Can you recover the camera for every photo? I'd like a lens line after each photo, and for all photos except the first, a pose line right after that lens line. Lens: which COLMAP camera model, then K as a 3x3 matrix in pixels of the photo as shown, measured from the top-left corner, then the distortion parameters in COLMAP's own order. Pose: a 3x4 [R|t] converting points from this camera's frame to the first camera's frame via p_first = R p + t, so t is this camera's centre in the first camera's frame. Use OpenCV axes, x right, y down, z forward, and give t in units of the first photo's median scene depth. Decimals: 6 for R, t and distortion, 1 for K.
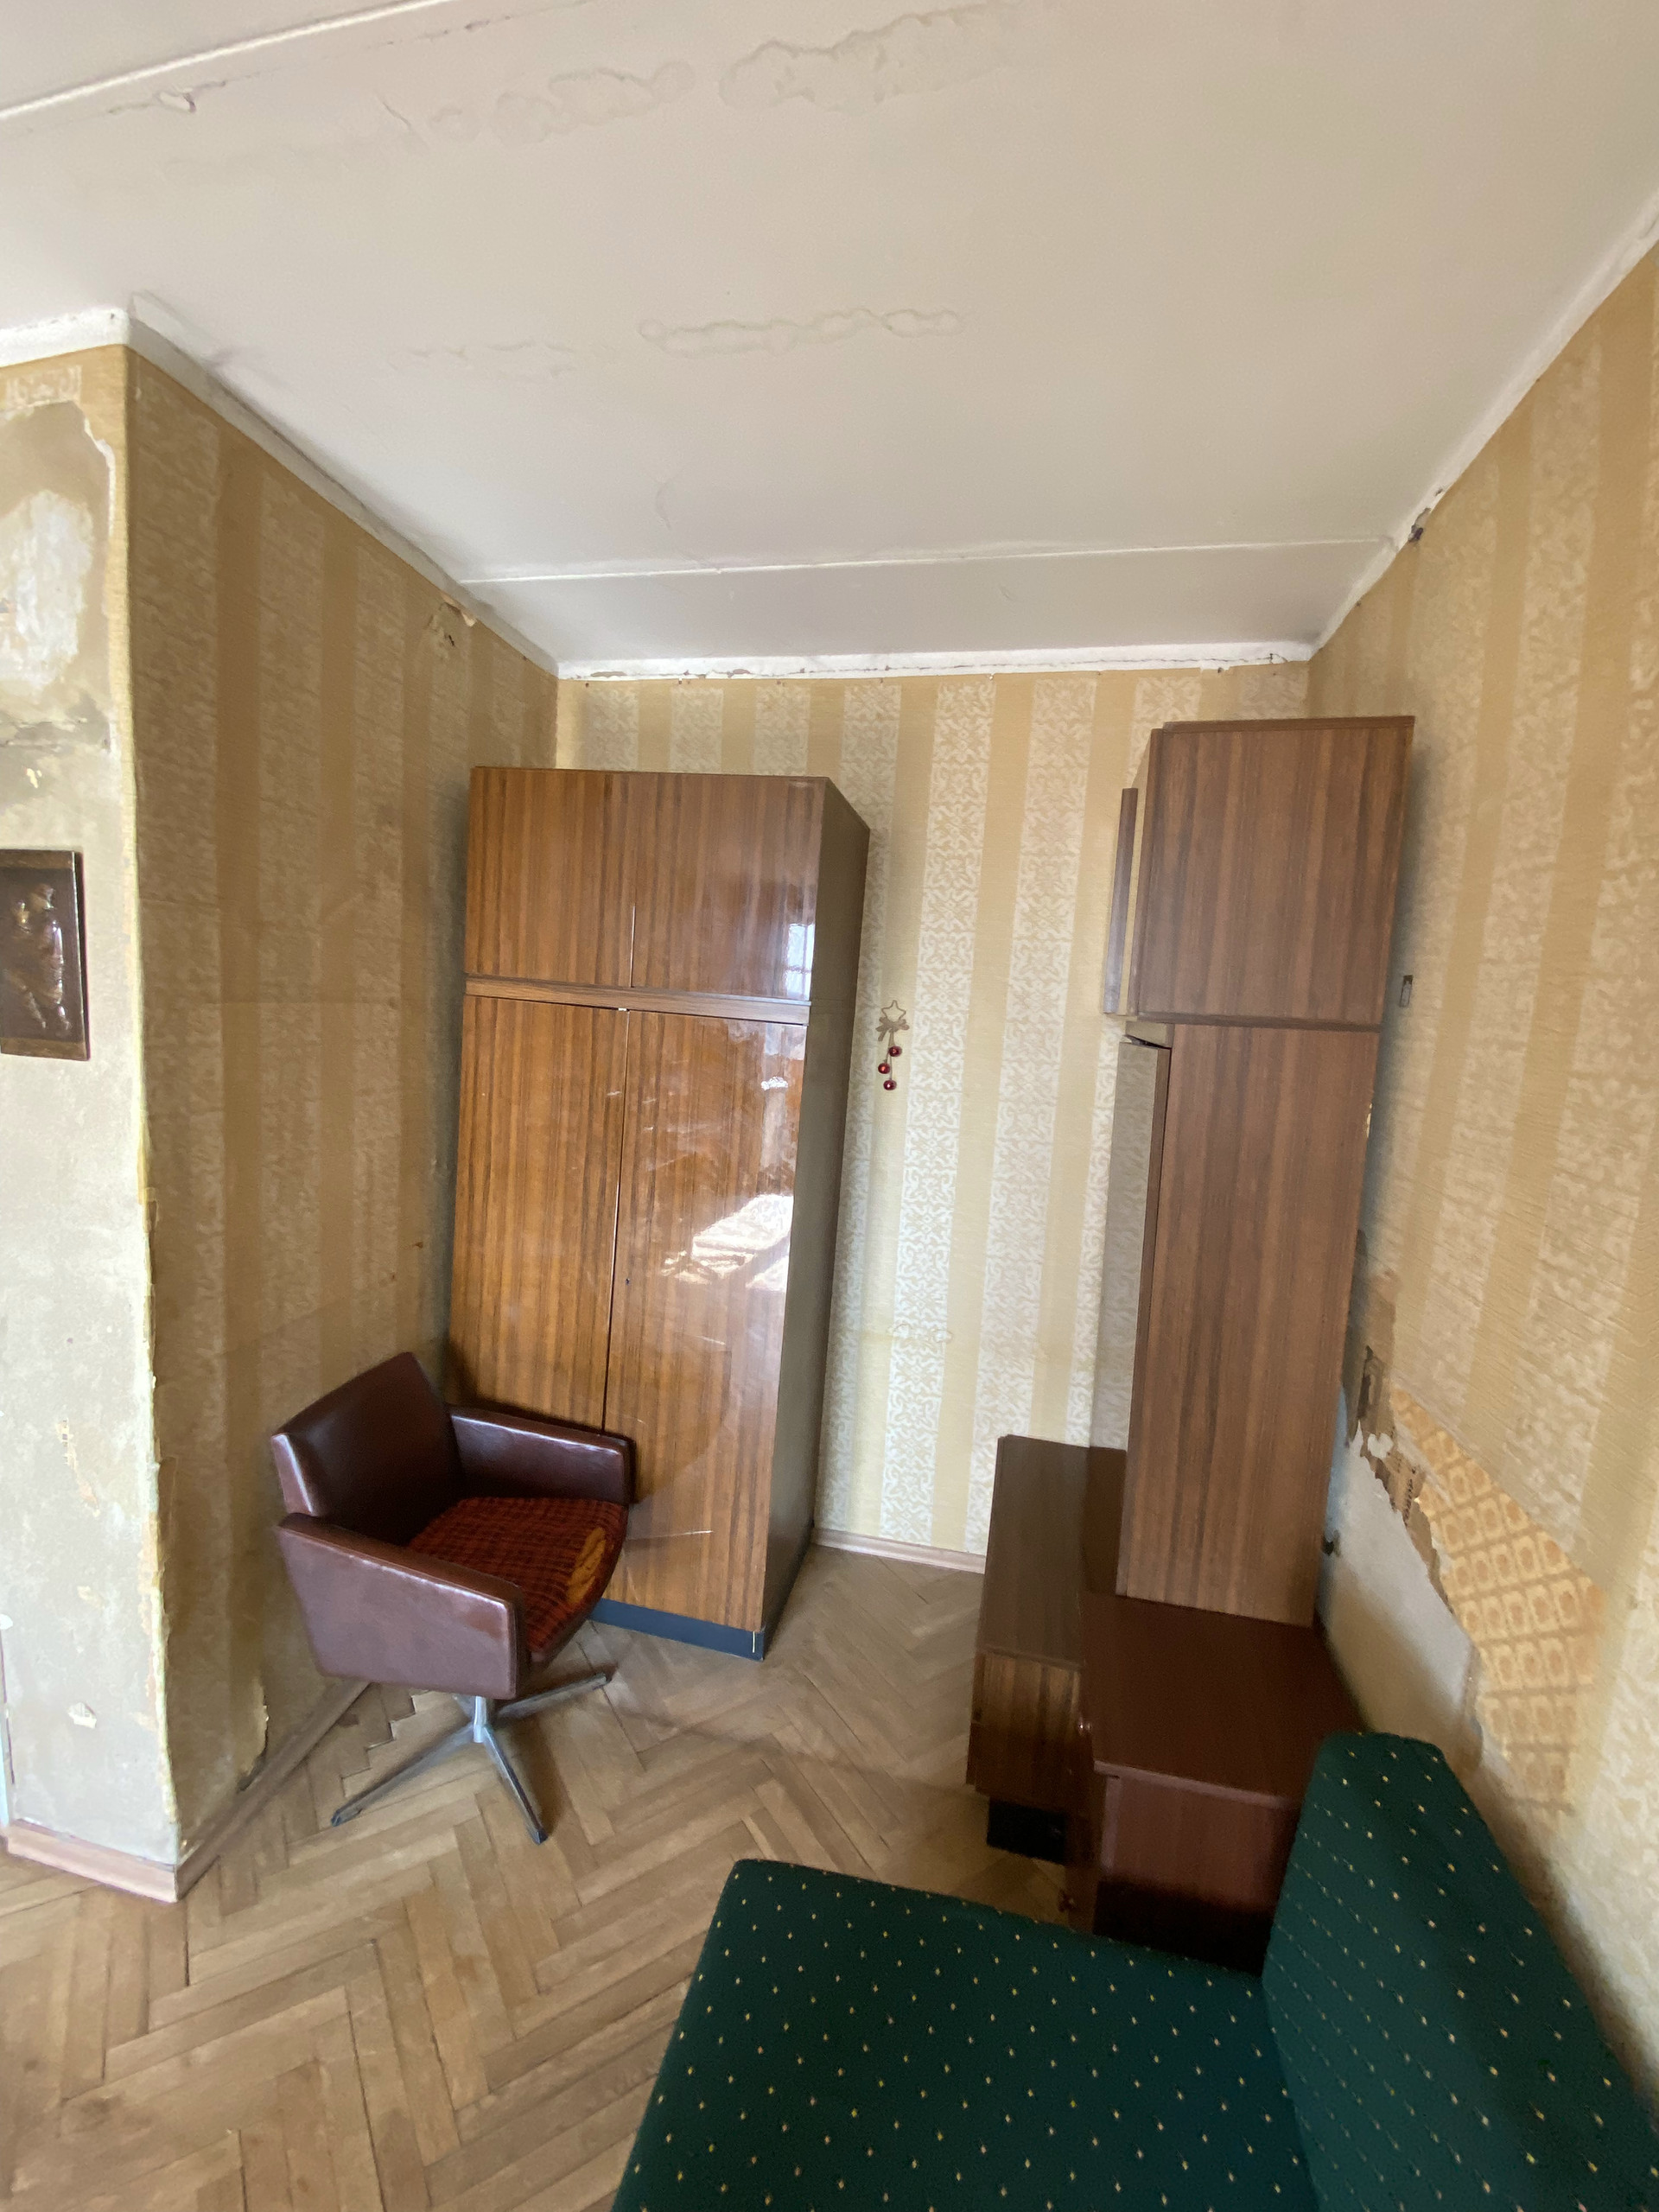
lens RADIAL K [[919.8, 0, 811.8], [0, 919.8, 1077.0], [0, 0, 1]] dist [0.007148, -0.008966]
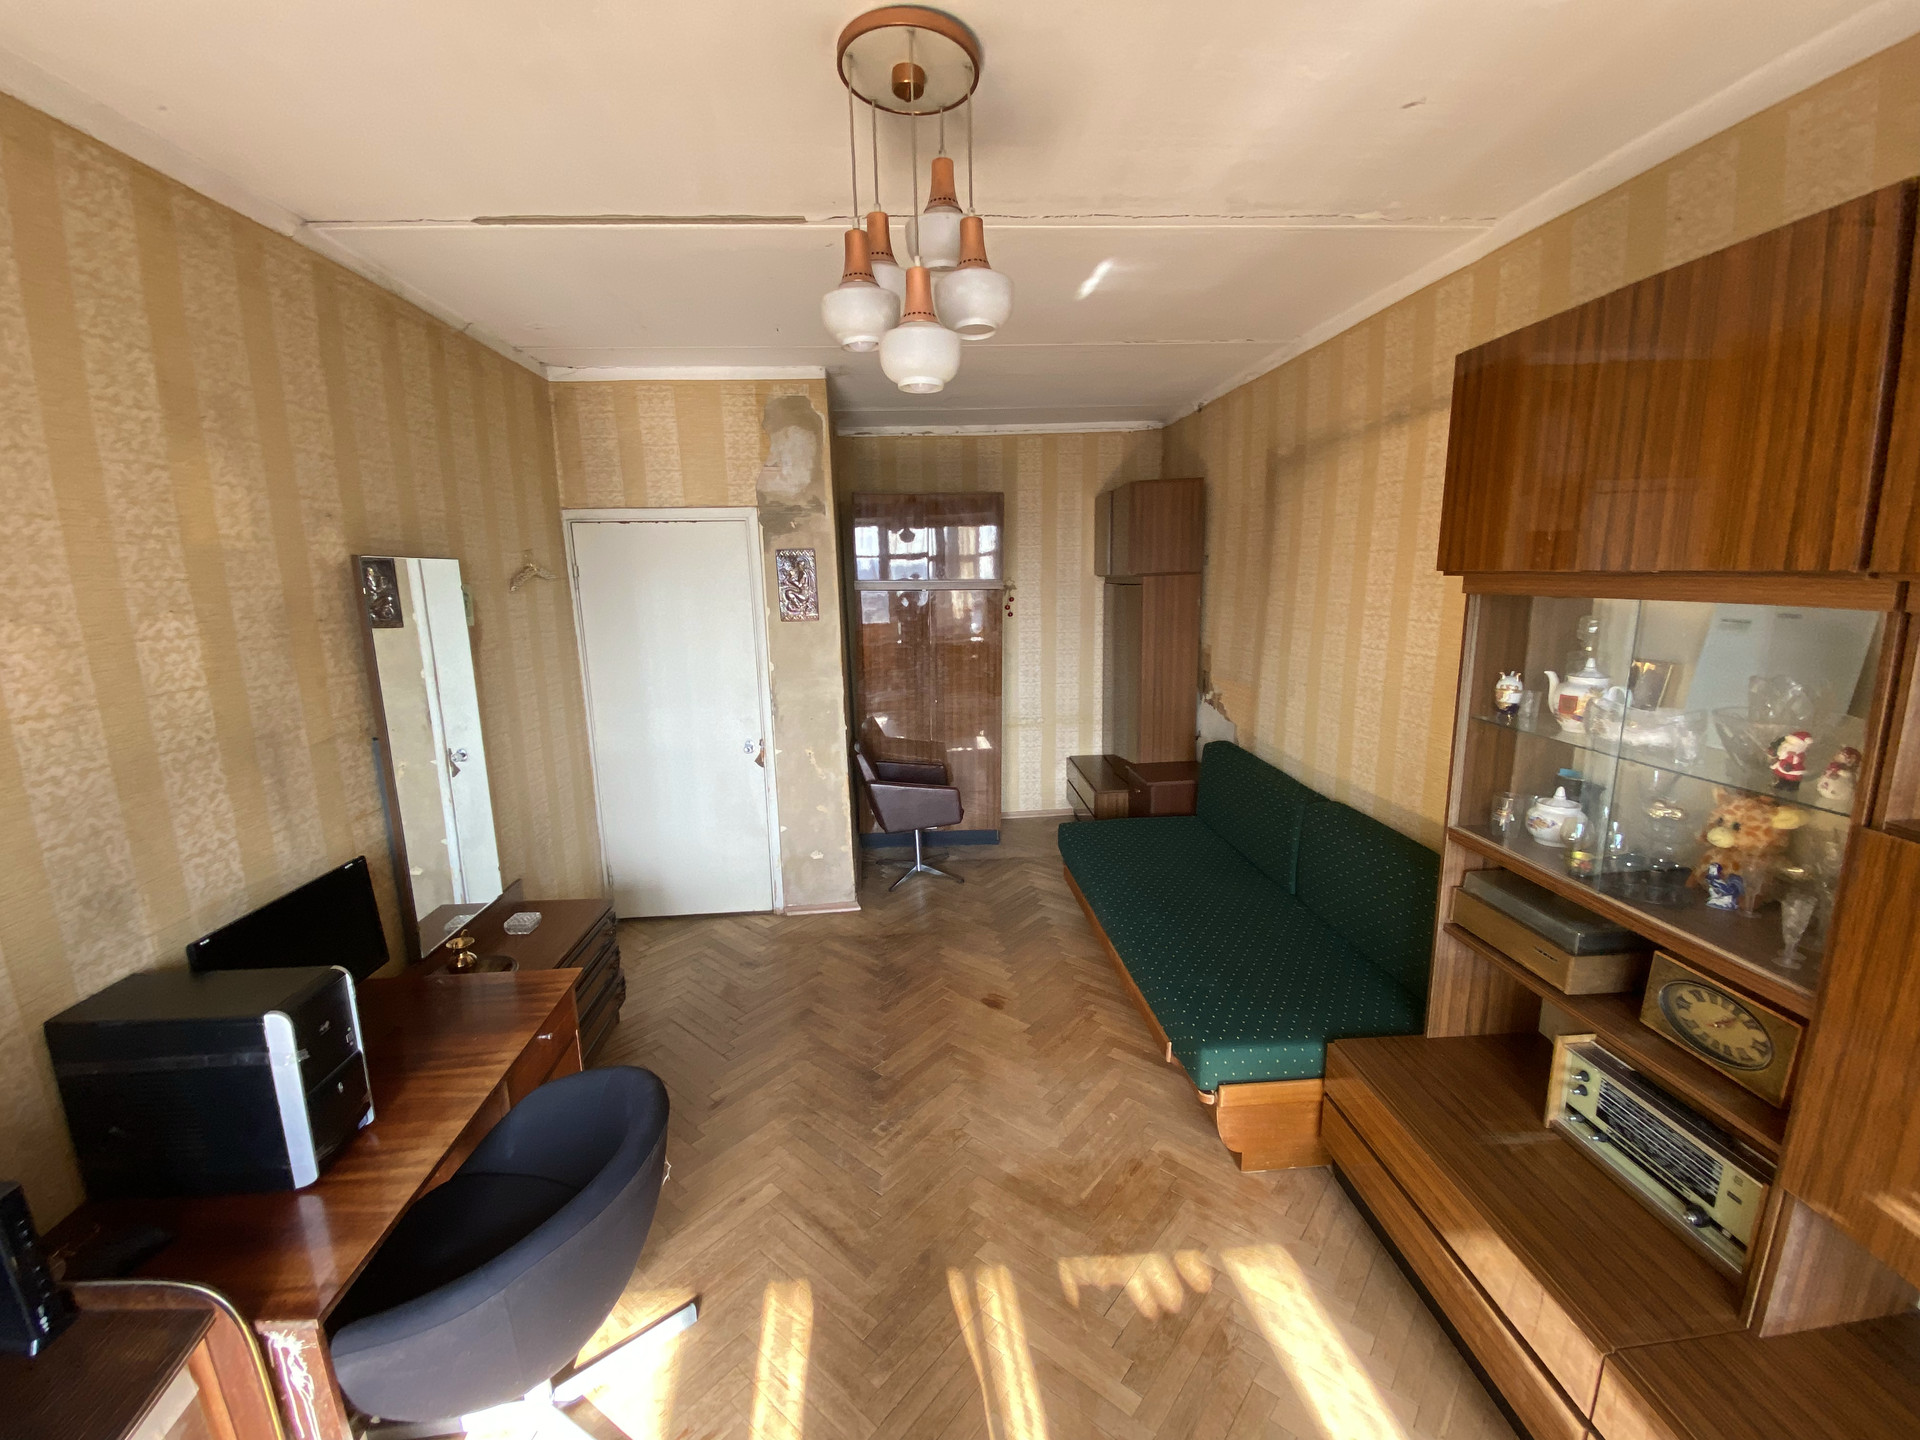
lens RADIAL K [[773.7, 0, 959.8], [0, 773.7, 716.7], [0, 0, 1]] dist [0.003424, -0.013148]
pose [[0.956064, -0.129112, 0.263194, -0.956061], [0.102062, 0.988220, 0.114034, 0.046281], [-0.274817, -0.082162, 0.957980, -1.391282]]
